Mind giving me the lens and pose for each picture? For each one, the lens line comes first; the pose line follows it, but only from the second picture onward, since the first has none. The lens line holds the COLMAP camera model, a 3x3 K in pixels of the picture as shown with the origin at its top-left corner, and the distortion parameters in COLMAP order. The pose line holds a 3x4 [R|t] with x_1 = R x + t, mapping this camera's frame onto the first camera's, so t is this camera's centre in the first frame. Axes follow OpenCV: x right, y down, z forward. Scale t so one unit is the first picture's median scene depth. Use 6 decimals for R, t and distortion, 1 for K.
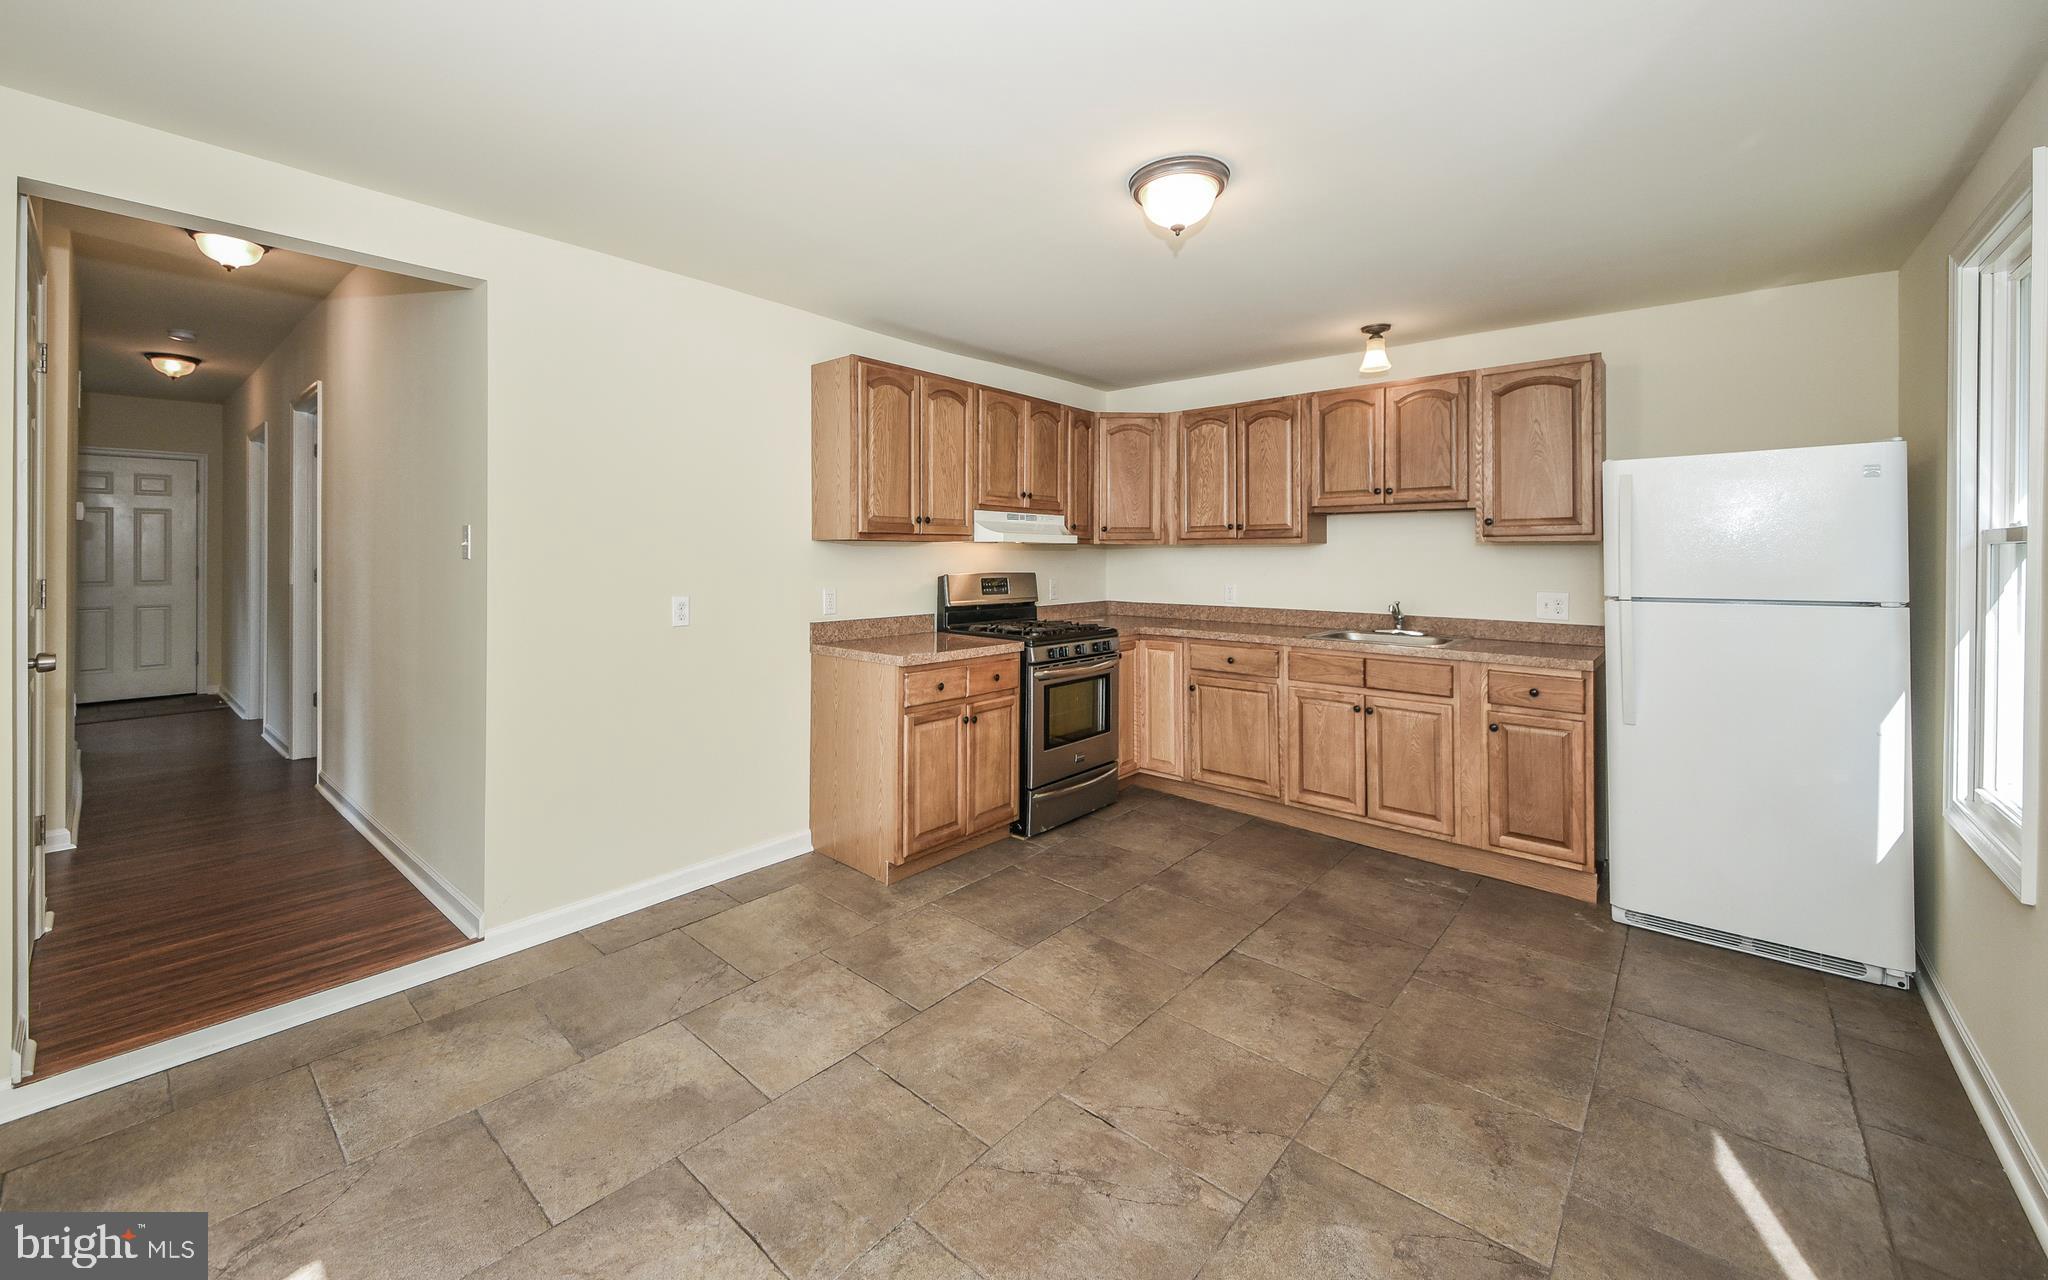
lens RADIAL K [[786.5, 0, 1026.1], [0, 786.5, 577.6], [0, 0, 1]] dist [-0.029826, -0.000140]
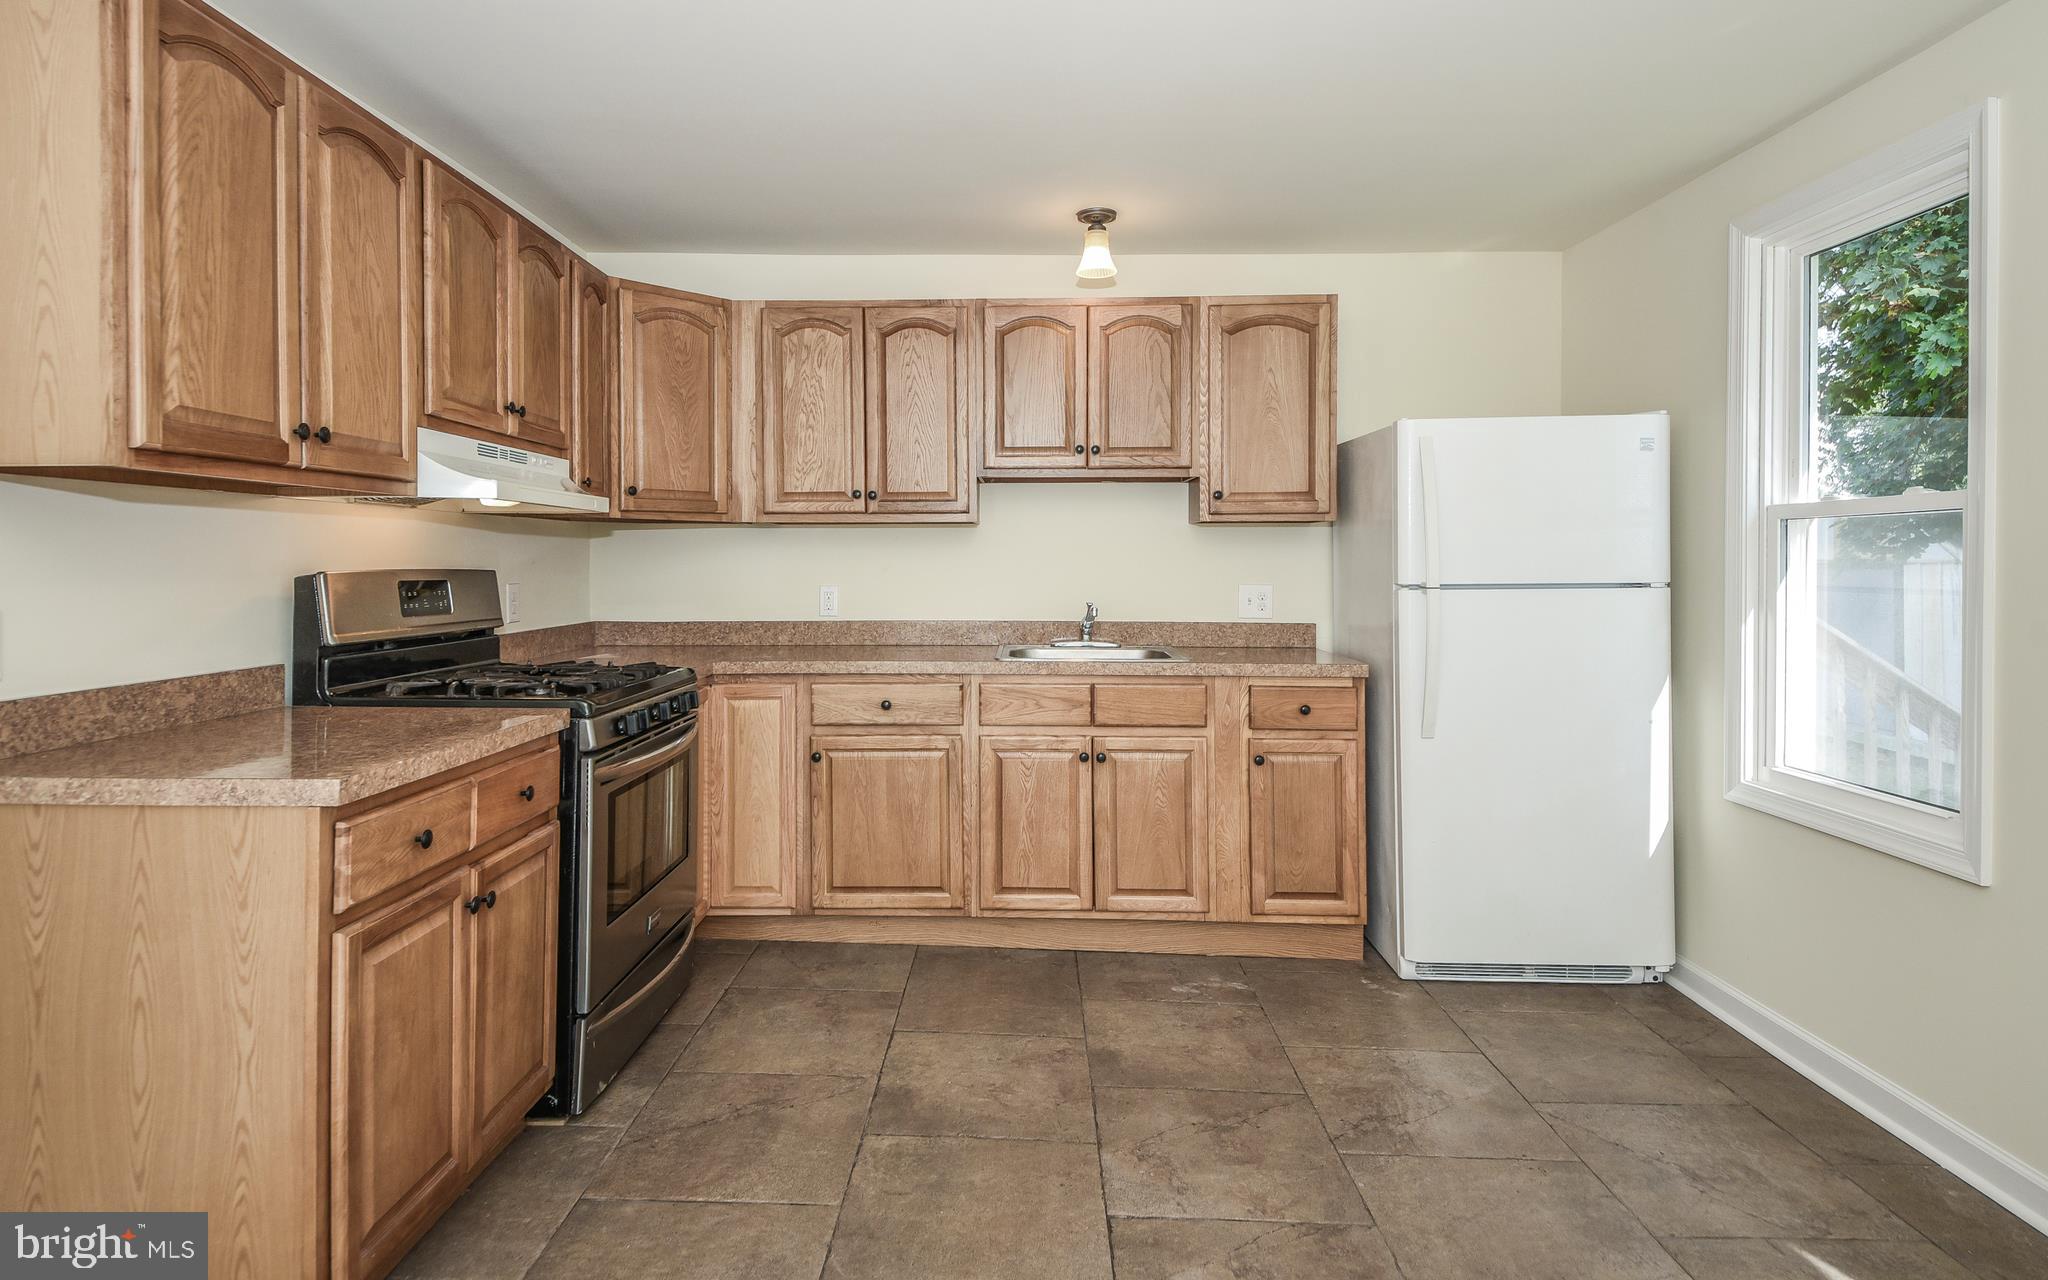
lens RADIAL K [[986.1, 0, 1028.8], [0, 986.1, 583.8], [0, 0, 1]] dist [0.051179, -0.040580]
pose [[0.757264, -0.016128, 0.652910, -0.188490], [0.019935, 0.999800, 0.001575, 0.010741], [-0.652805, 0.011823, 0.757434, 0.363931]]
